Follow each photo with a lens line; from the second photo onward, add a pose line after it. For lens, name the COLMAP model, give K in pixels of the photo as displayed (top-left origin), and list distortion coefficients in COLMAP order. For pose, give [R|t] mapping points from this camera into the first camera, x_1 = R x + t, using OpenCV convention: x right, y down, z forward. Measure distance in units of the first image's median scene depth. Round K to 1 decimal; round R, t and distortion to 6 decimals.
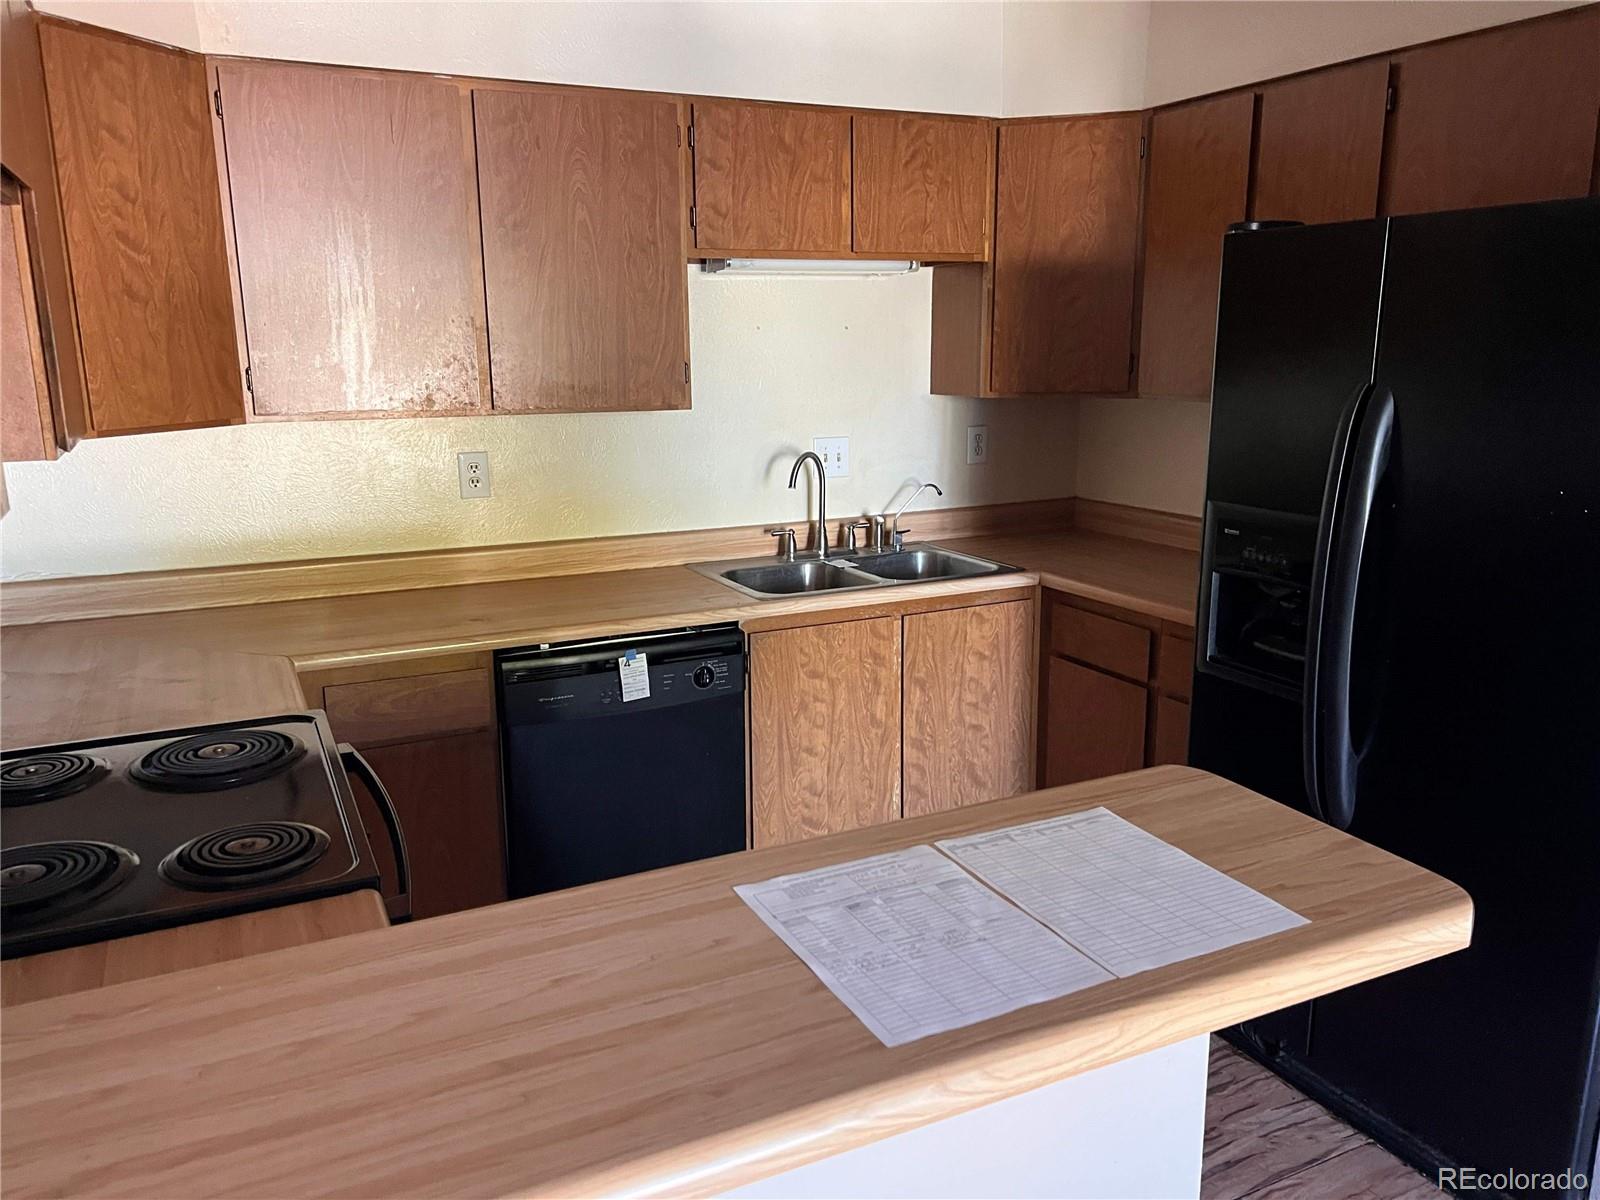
lens RADIAL K [[1203.4, 0, 804.4], [0, 1203.4, 609.1], [0, 0, 1]] dist [0.052306, -0.069526]
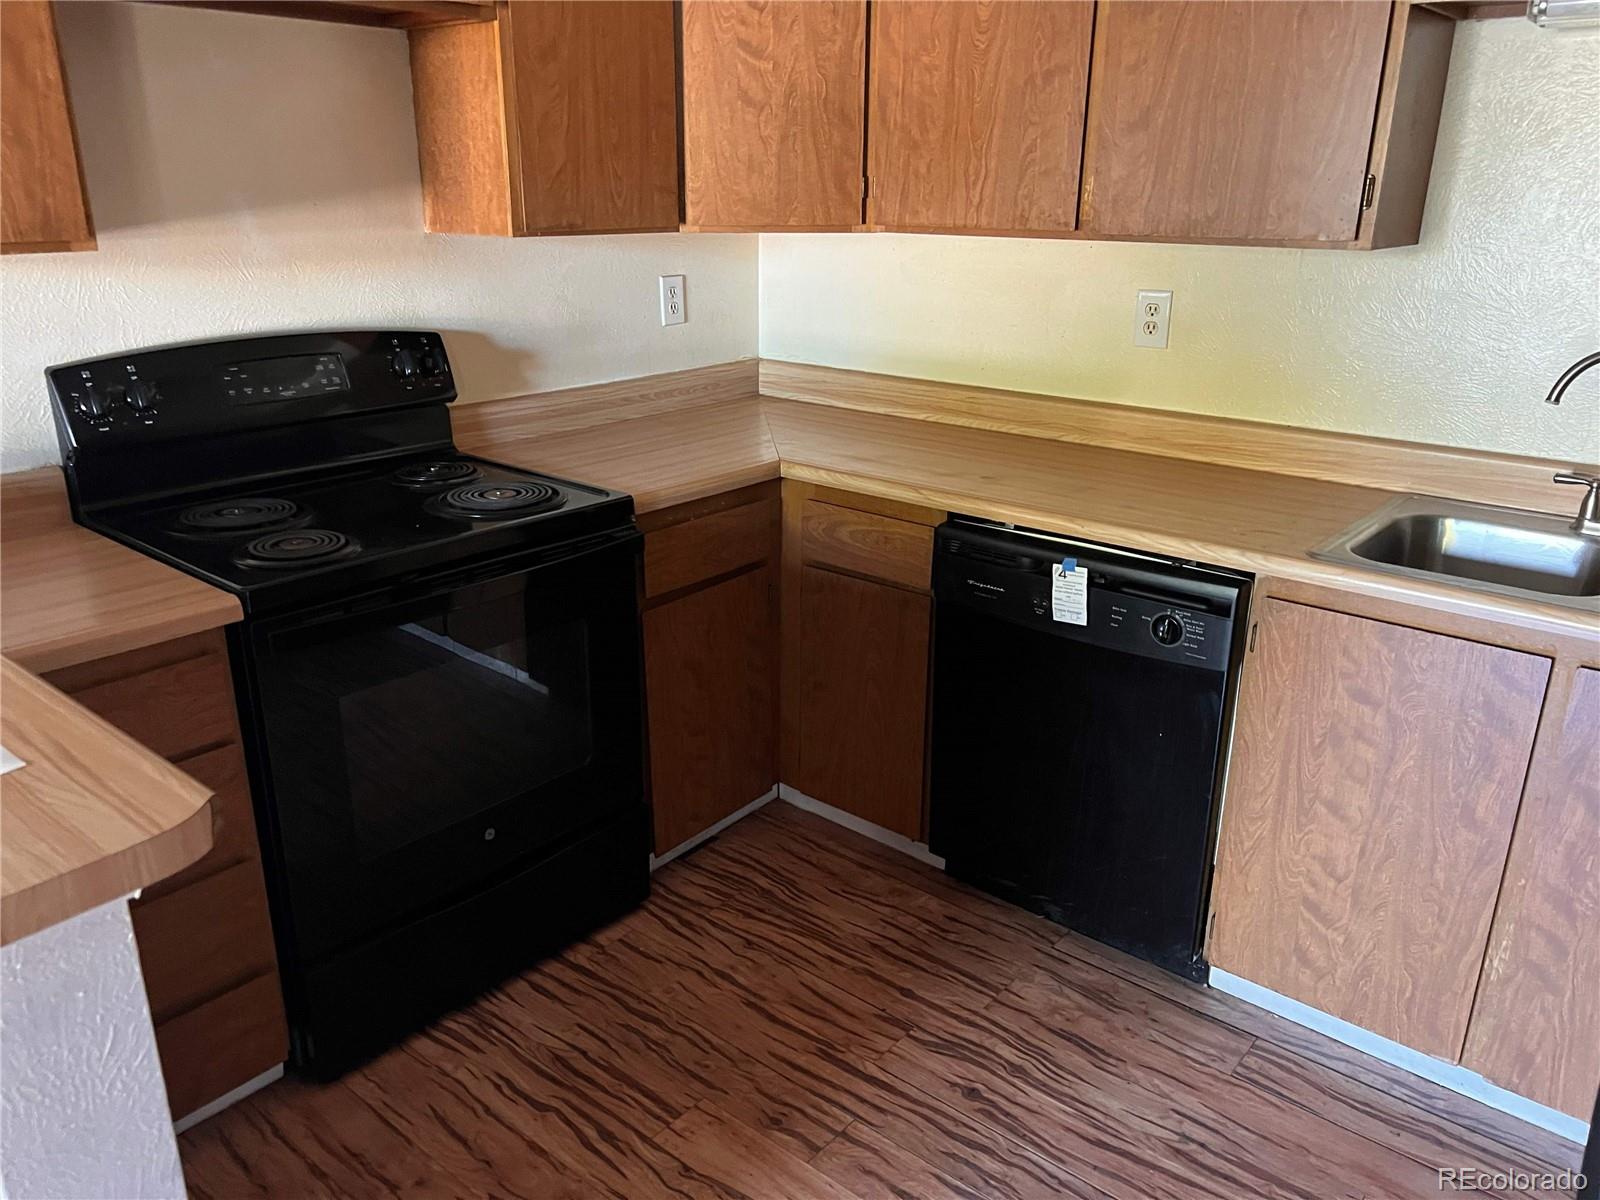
lens RADIAL K [[1215.6, 0, 783.6], [0, 1215.6, 615.4], [0, 0, 1]] dist [-0.001115, -0.005059]
pose [[0.382669, 0.319729, -0.866798, 0.417003], [-0.212189, 0.943544, 0.254362, -0.080067], [0.899189, 0.086589, 0.428908, 0.451458]]
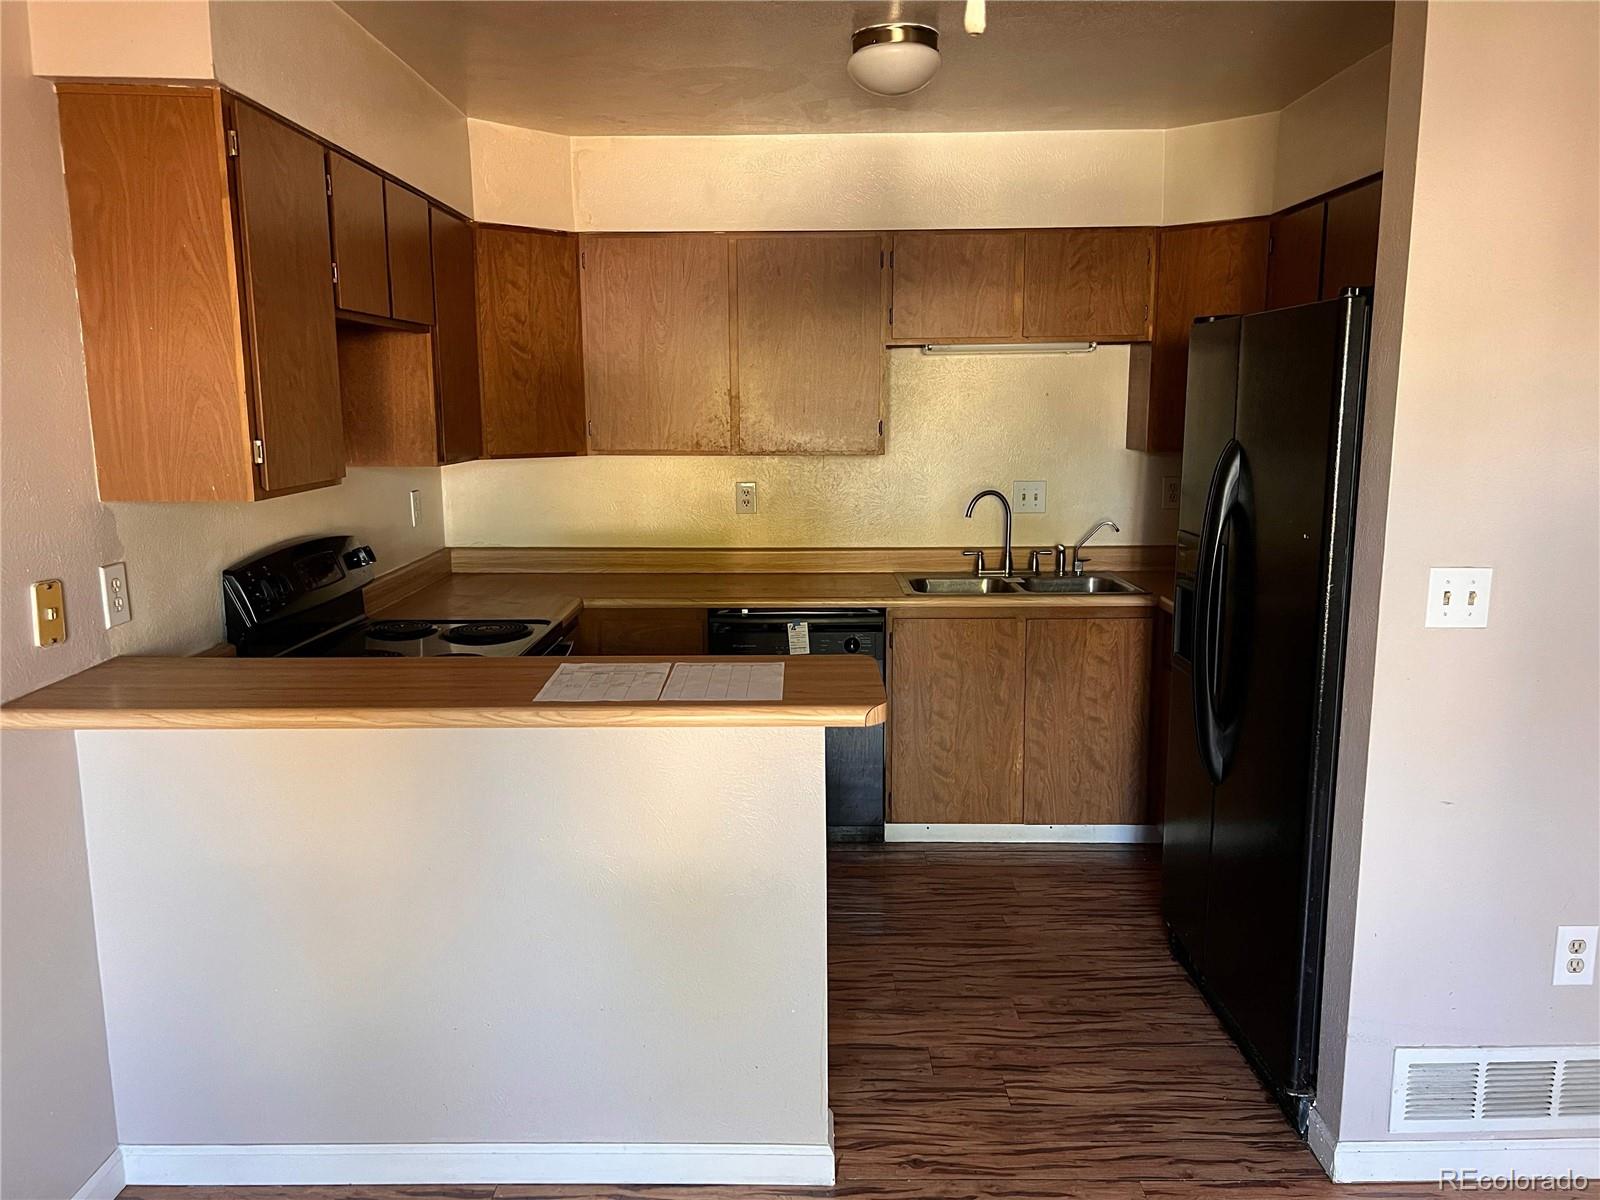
lens RADIAL K [[1203.4, 0, 804.4], [0, 1203.4, 609.1], [0, 0, 1]] dist [0.052306, -0.069526]
pose [[0.895903, 0.078535, -0.437252, 0.434524], [-0.100516, 0.994560, -0.027319, 0.054090], [0.432728, 0.068426, 0.898924, -0.250200]]
